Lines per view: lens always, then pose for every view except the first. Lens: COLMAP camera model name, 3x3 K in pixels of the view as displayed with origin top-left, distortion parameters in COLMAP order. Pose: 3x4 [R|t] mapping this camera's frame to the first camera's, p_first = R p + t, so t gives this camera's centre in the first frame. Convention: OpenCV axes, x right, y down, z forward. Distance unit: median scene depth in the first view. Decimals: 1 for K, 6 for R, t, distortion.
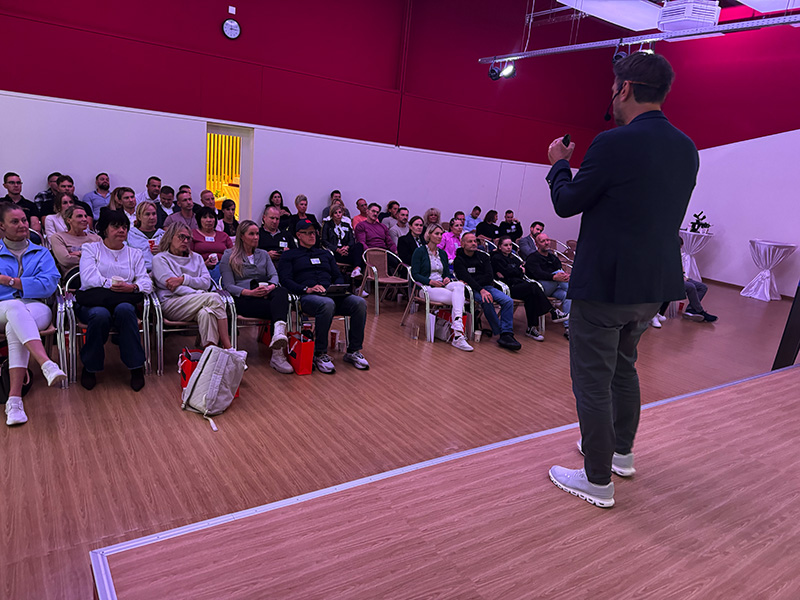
lens RADIAL K [[563.5, 0, 400.0], [0, 563.5, 303.0], [0, 0, 1]] dist [0.037395, -0.029459]
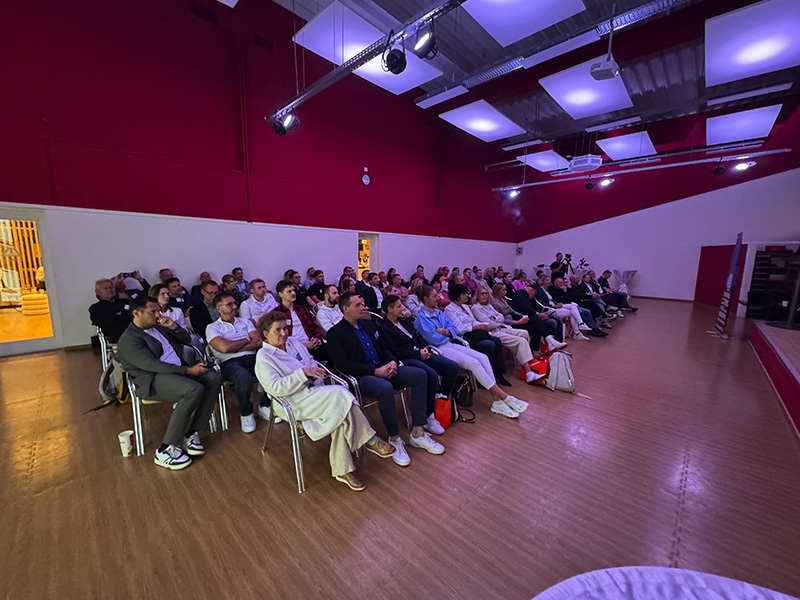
lens RADIAL K [[319.9, 0, 401.5], [0, 319.9, 302.3], [0, 0, 1]] dist [0.001683, 0.001227]
pose [[0.974791, -0.117783, 0.189498, -0.423000], [0.130895, 0.989687, -0.058189, -0.036061], [-0.180690, 0.081527, 0.980155, 0.042823]]
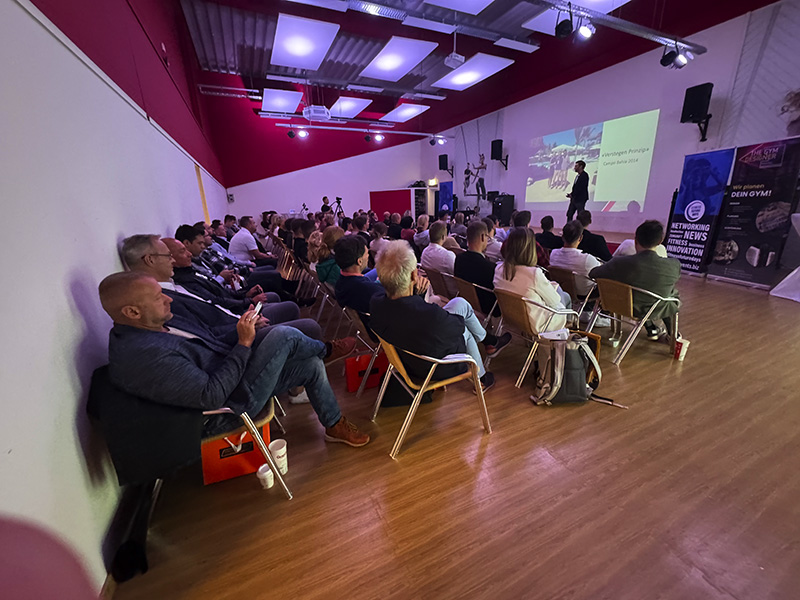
lens RADIAL K [[319.9, 0, 400.1], [0, 319.9, 296.2], [0, 0, 1]] dist [0.001683, 0.001227]
pose [[0.158899, -0.377649, 0.912213, -0.917390], [0.277649, 0.903756, 0.325784, -0.177741], [-0.947450, 0.201508, 0.248460, 0.537472]]
